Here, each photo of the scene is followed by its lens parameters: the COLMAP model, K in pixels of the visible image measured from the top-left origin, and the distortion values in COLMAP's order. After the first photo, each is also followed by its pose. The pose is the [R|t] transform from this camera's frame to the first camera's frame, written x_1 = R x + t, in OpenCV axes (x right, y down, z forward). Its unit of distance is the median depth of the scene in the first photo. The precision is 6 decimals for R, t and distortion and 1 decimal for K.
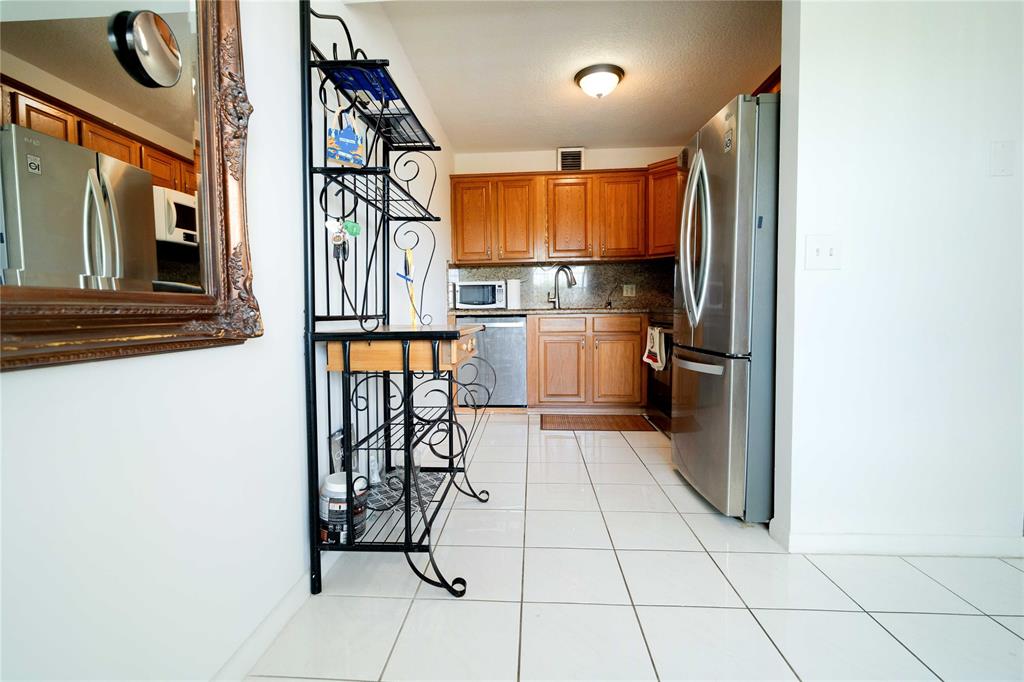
lens RADIAL K [[474.6, 0, 512.0], [0, 474.6, 341.0], [0, 0, 1]] dist [0.000500, 0.000026]
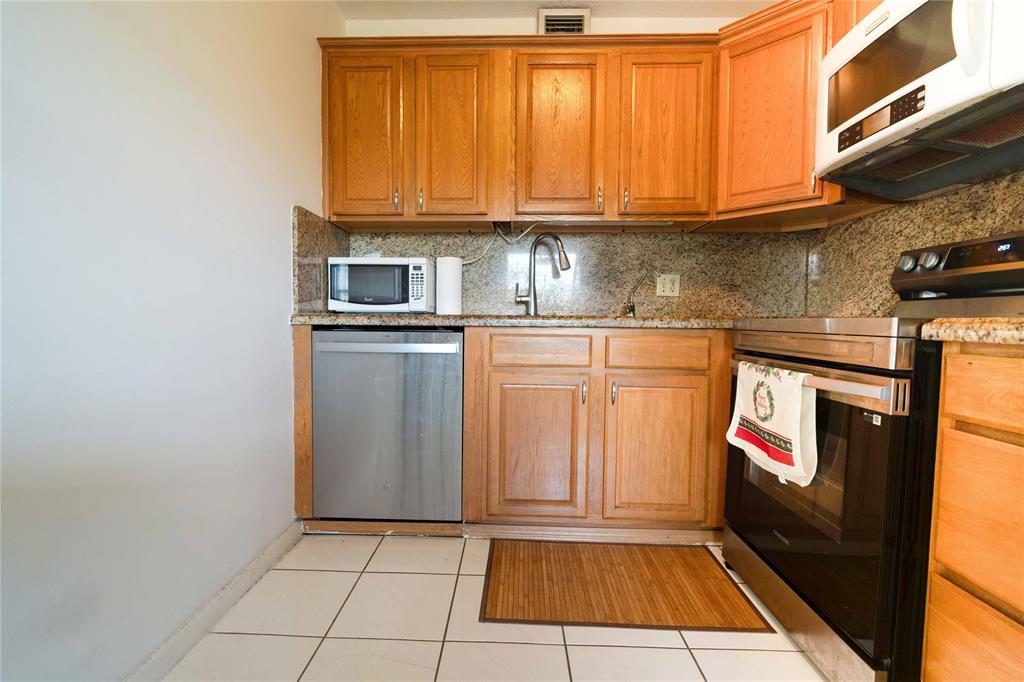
lens RADIAL K [[474.6, 0, 512.0], [0, 474.6, 341.0], [0, 0, 1]] dist [0.000500, 0.000026]
pose [[0.999016, 0.021158, 0.038980, 0.056519], [-0.020543, 0.999659, -0.016095, -0.033388], [-0.039308, 0.015278, 0.999110, 0.506979]]
